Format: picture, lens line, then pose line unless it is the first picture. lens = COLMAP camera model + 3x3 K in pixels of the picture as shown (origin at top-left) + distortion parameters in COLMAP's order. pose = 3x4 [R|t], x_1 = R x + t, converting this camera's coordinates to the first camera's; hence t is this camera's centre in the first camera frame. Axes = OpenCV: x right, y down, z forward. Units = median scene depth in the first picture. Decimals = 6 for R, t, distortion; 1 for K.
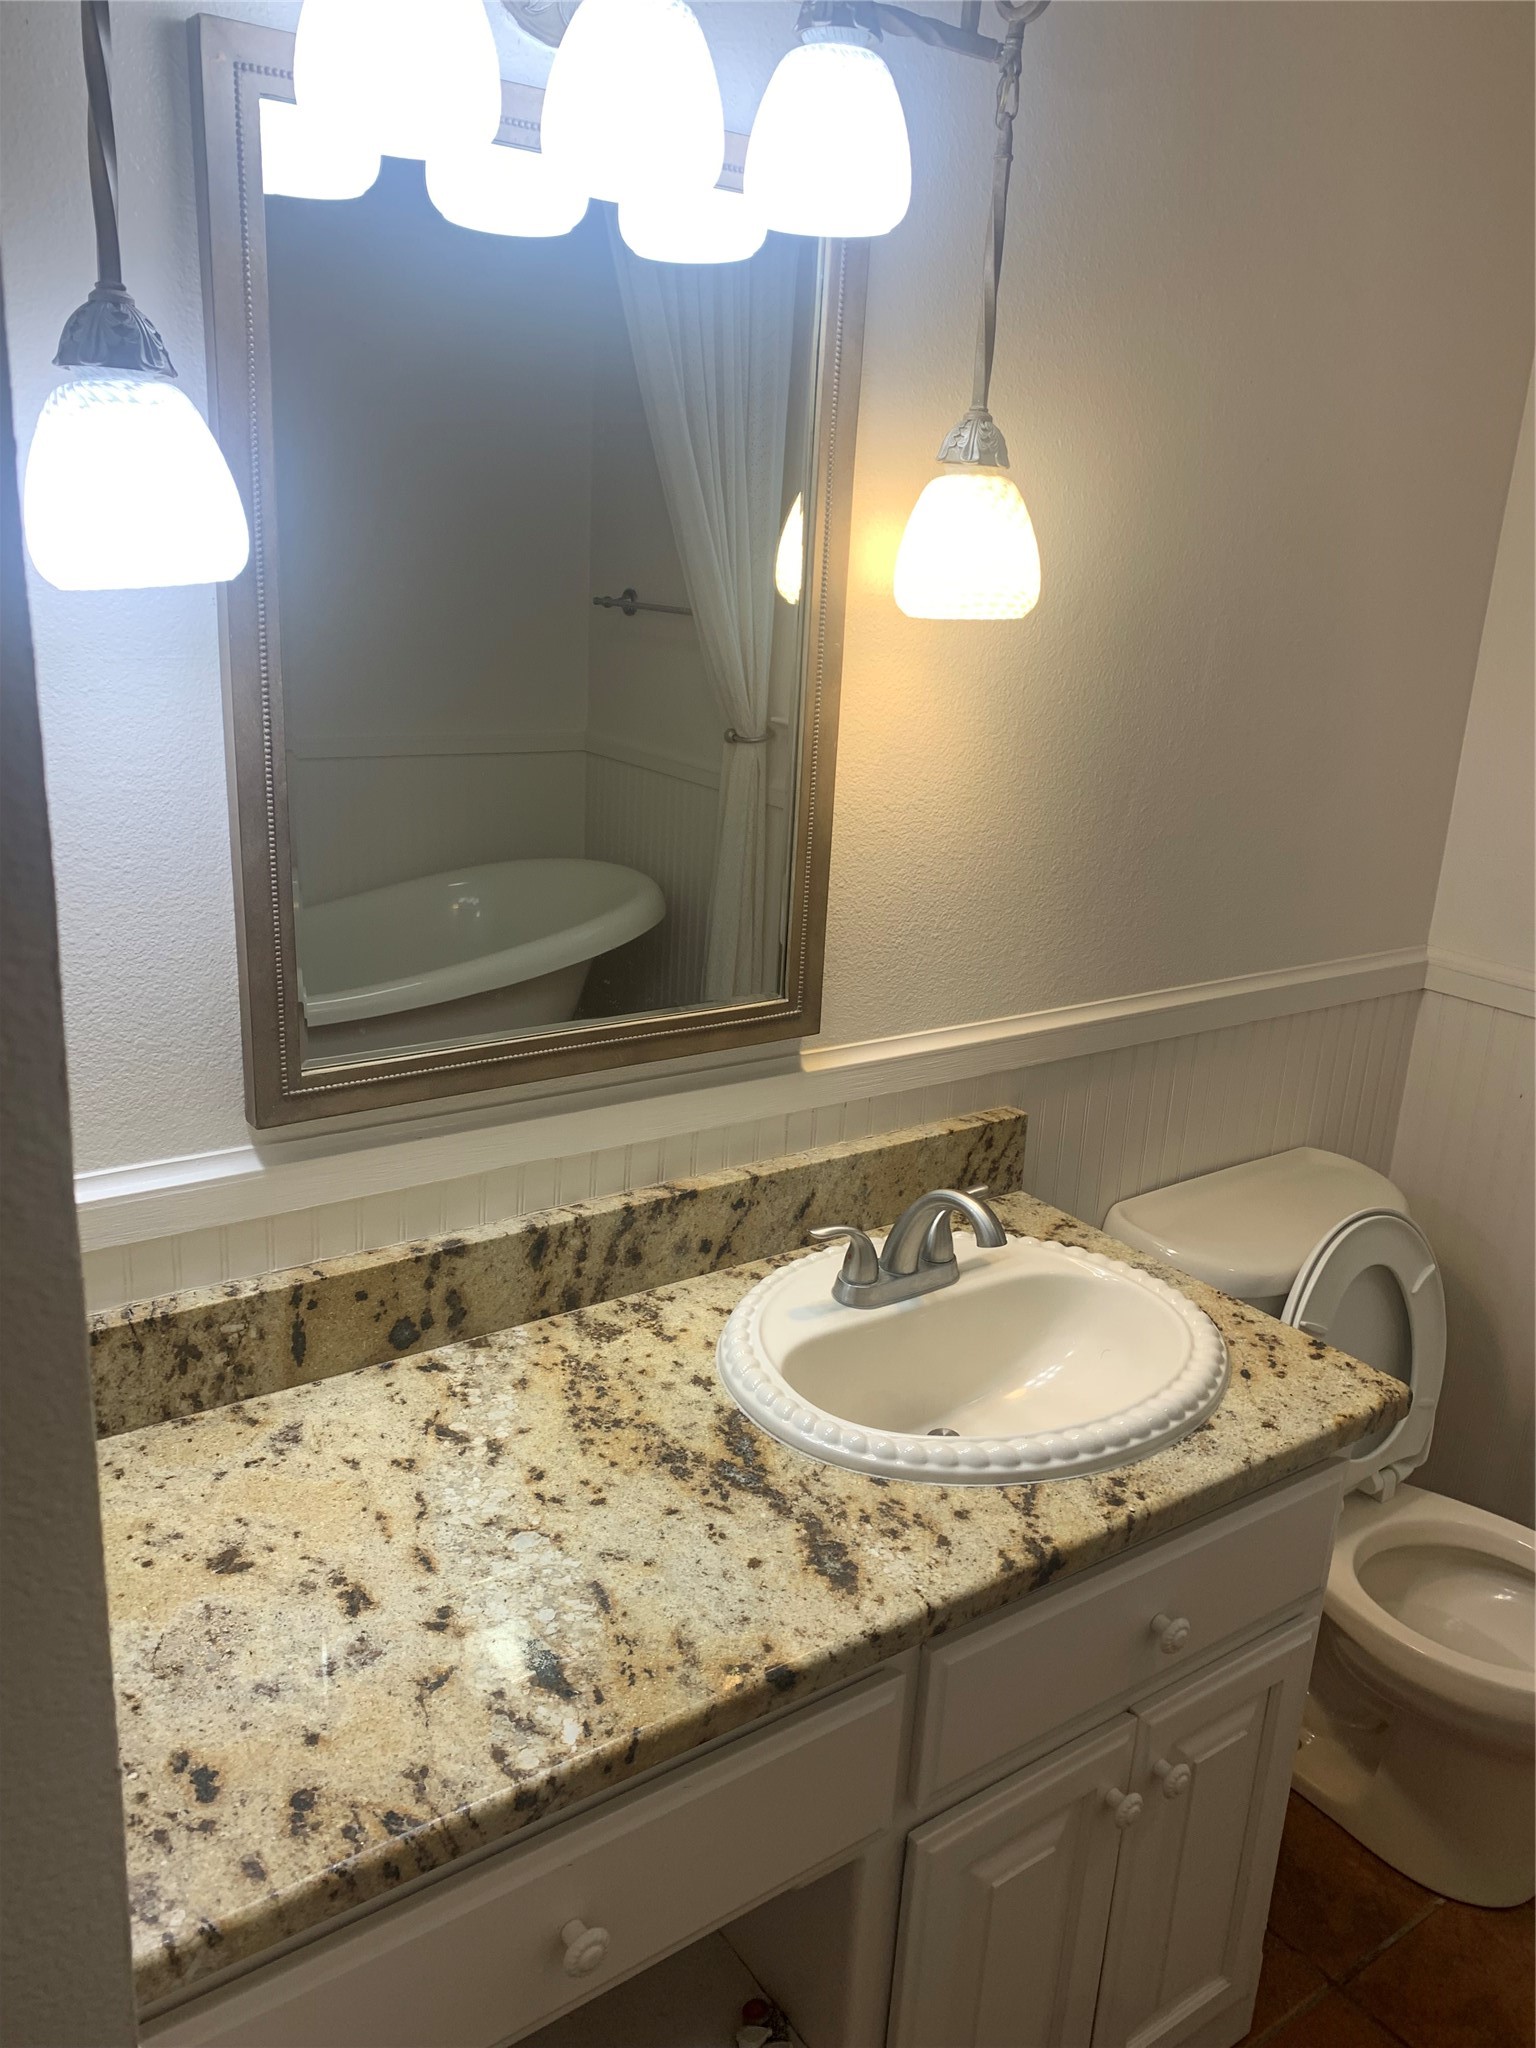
lens RADIAL K [[1575.6, 0, 768.0], [0, 1575.6, 1024.0], [0, 0, 1]] dist [0.069312, -0.086846]
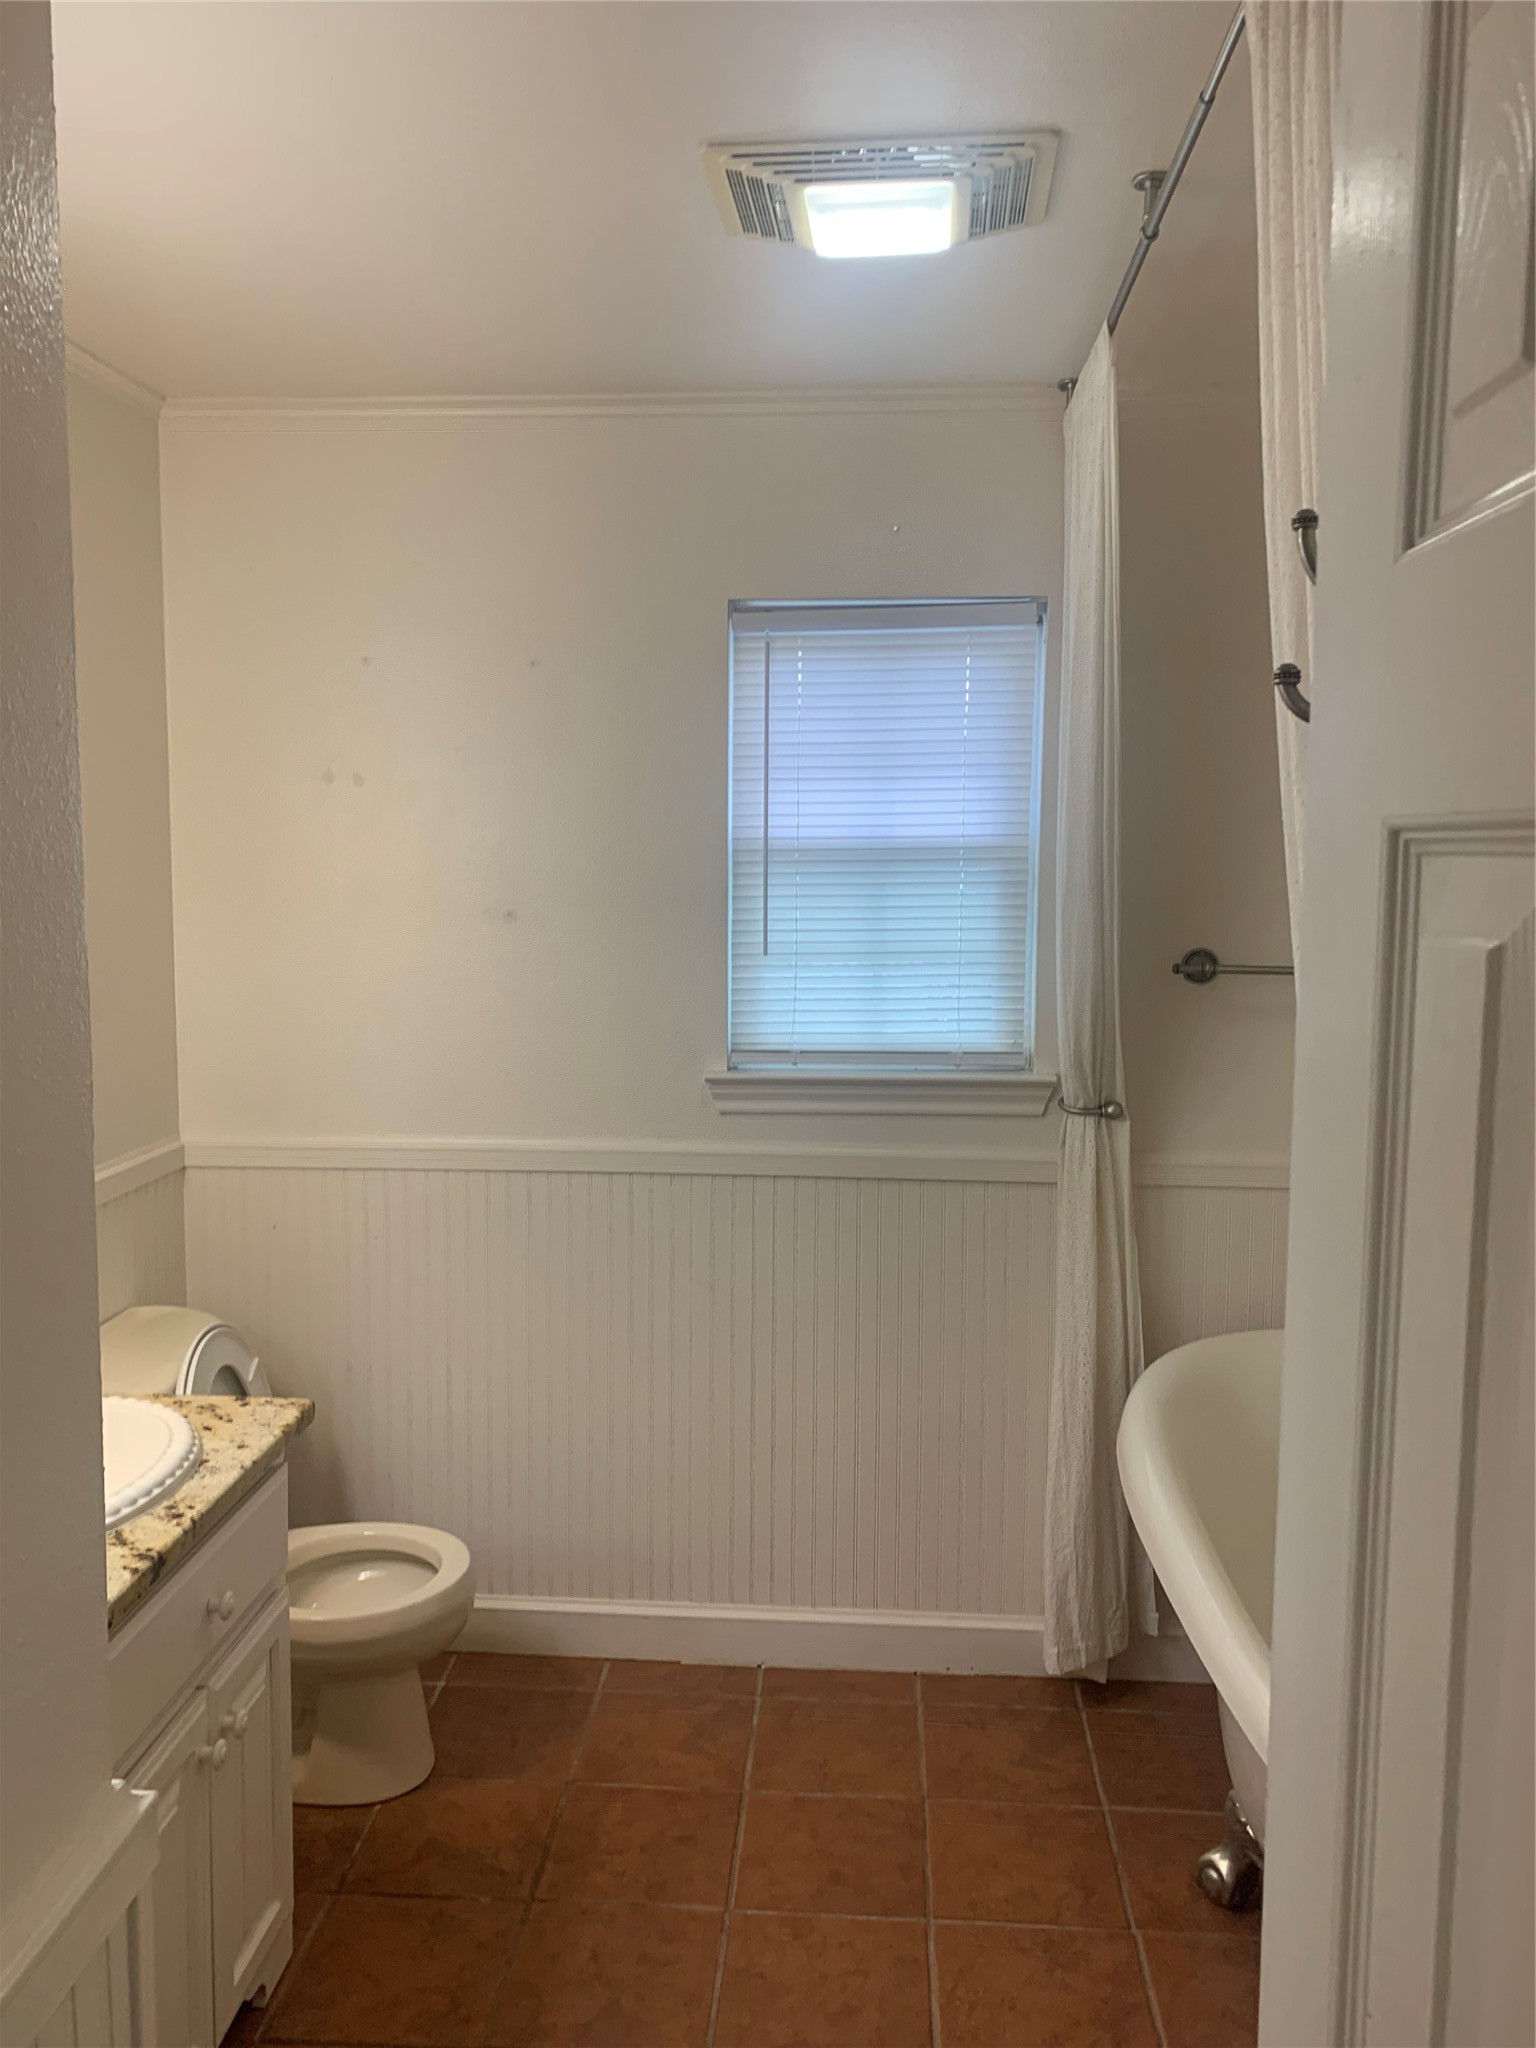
lens RADIAL K [[1575.6, 0, 768.0], [0, 1575.6, 1024.0], [0, 0, 1]] dist [0.069312, -0.086846]
pose [[0.634151, -0.128277, 0.762495, -0.431512], [0.247716, 0.967869, -0.043192, 0.064979], [-0.732455, 0.216272, 0.645551, -0.353427]]
